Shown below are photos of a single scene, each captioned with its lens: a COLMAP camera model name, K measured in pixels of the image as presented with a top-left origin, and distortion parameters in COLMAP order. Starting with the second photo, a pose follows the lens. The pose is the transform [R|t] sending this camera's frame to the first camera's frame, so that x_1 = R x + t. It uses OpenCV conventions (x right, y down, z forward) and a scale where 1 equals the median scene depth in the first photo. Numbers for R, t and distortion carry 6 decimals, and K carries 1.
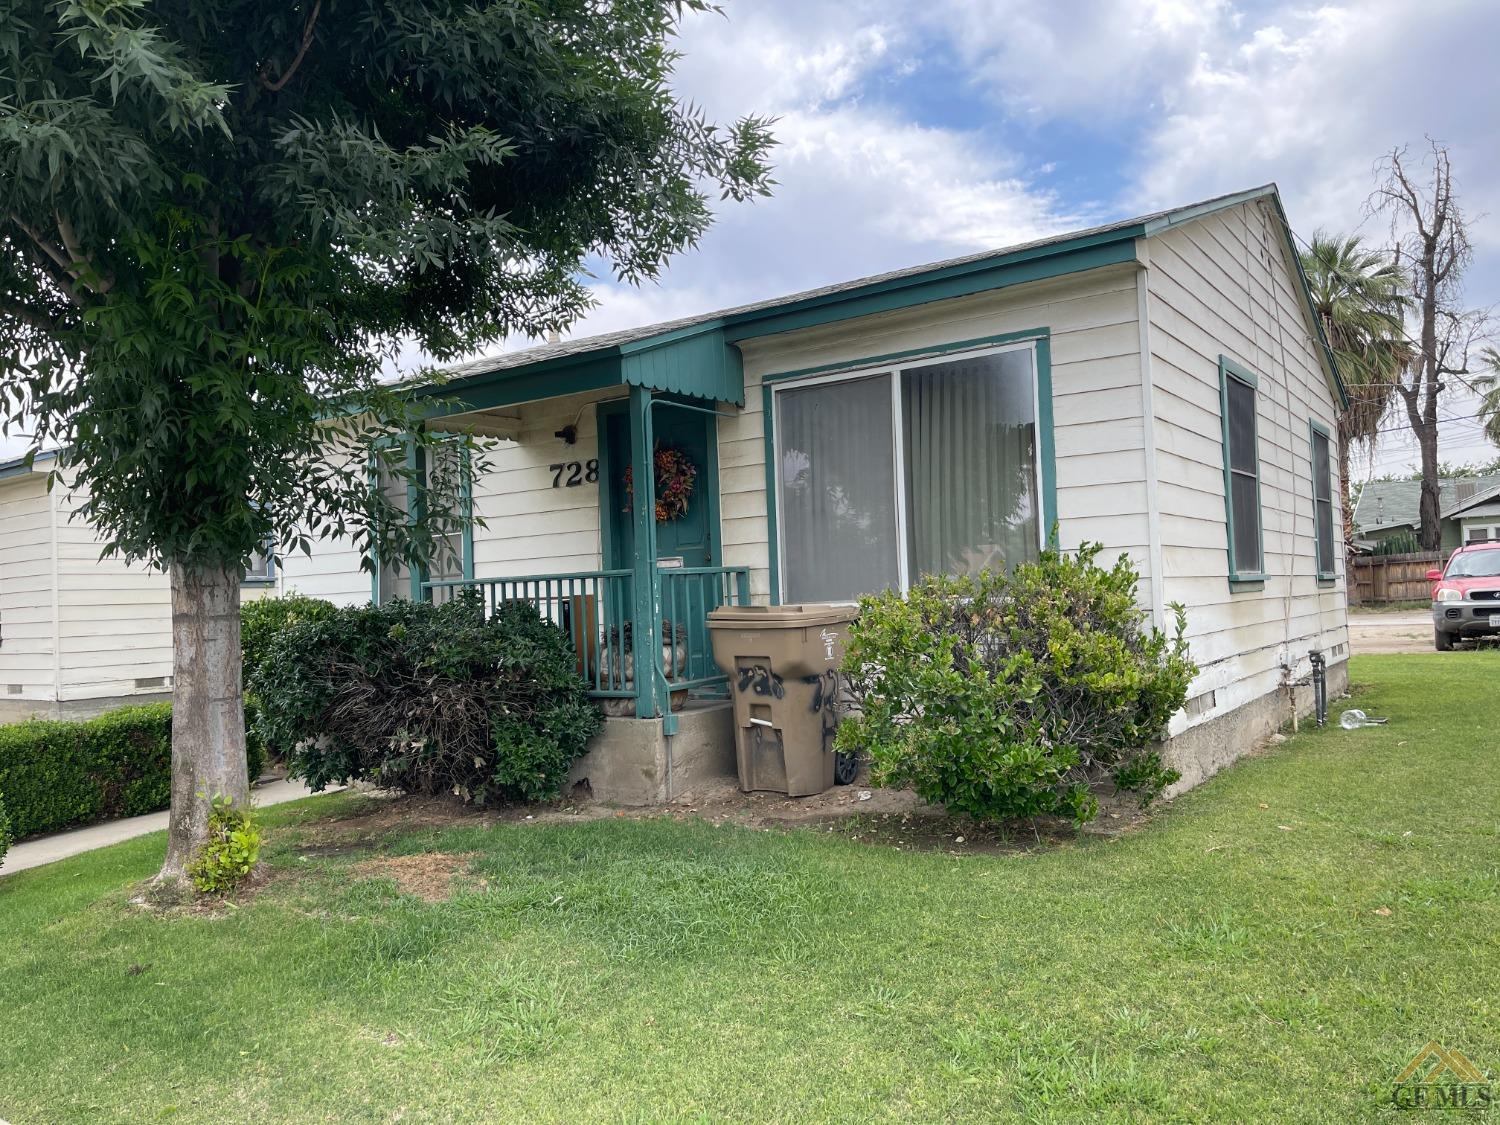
lens RADIAL K [[1146.3, 0, 750.3], [0, 1146.3, 563.6], [0, 0, 1]] dist [0.050781, -0.056537]
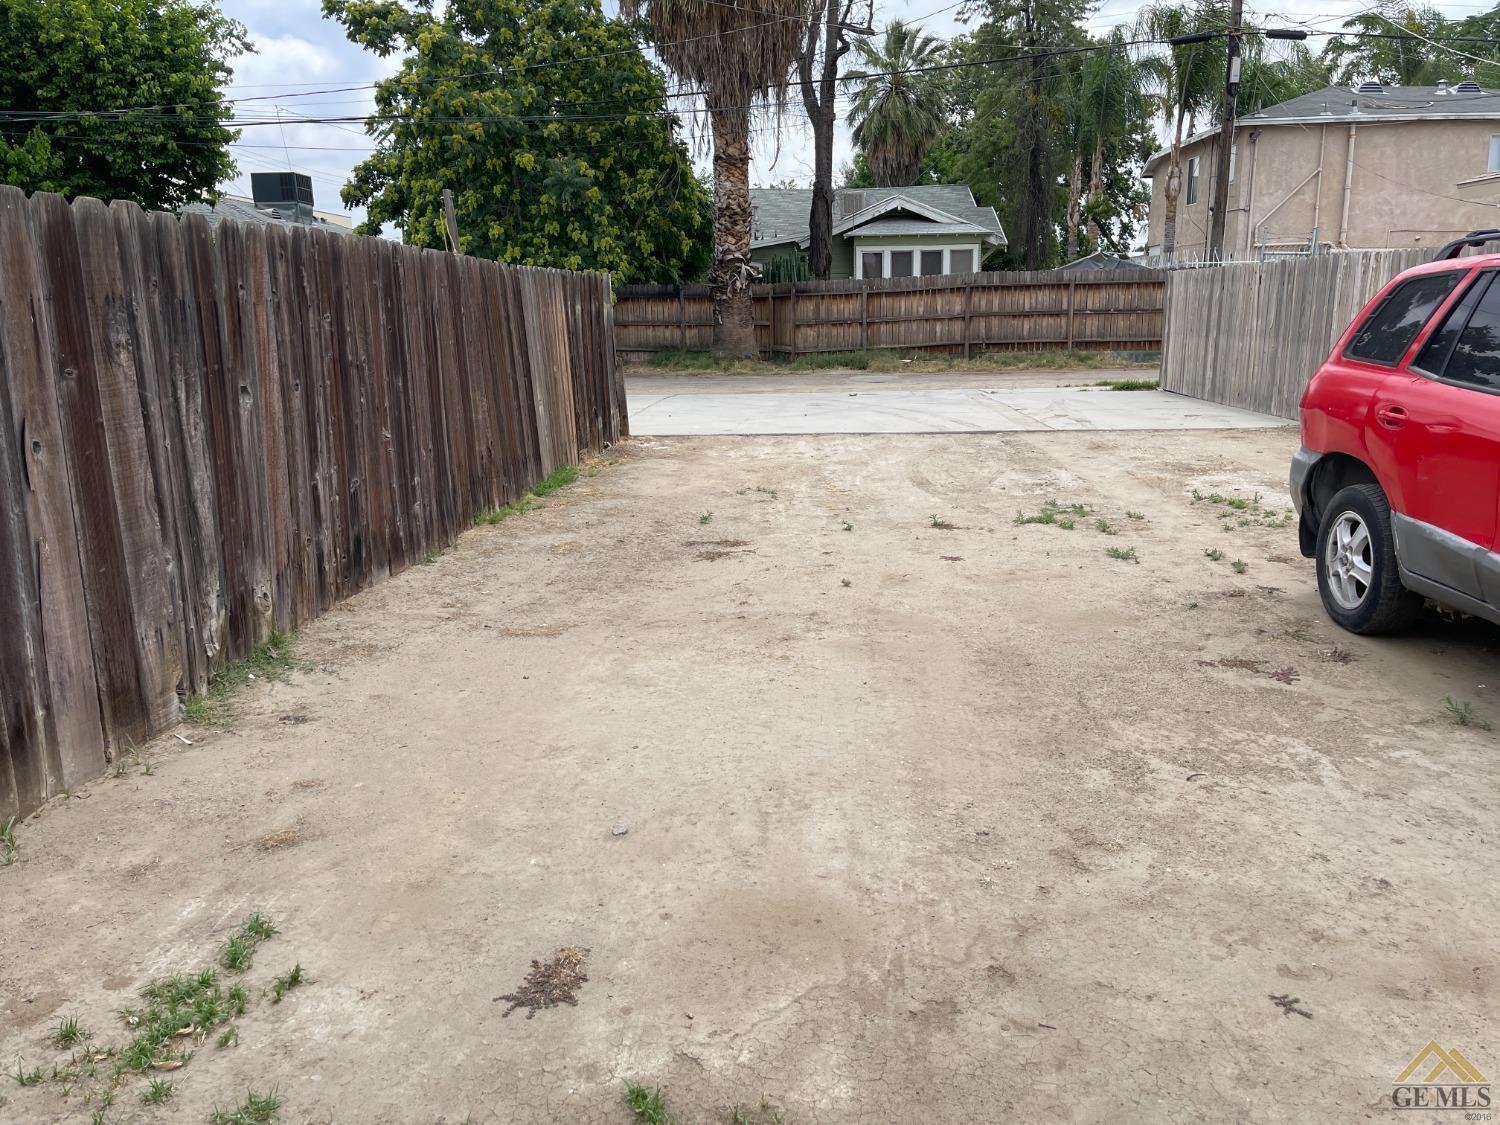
lens RADIAL K [[1146.3, 0, 750.0], [0, 1146.3, 558.6], [0, 0, 1]] dist [0.050781, -0.056537]
pose [[0.860856, -0.083476, 0.501954, 0.150411], [-0.036947, 0.973594, 0.225276, -0.000440], [-0.507505, -0.212476, 0.835041, 0.350669]]
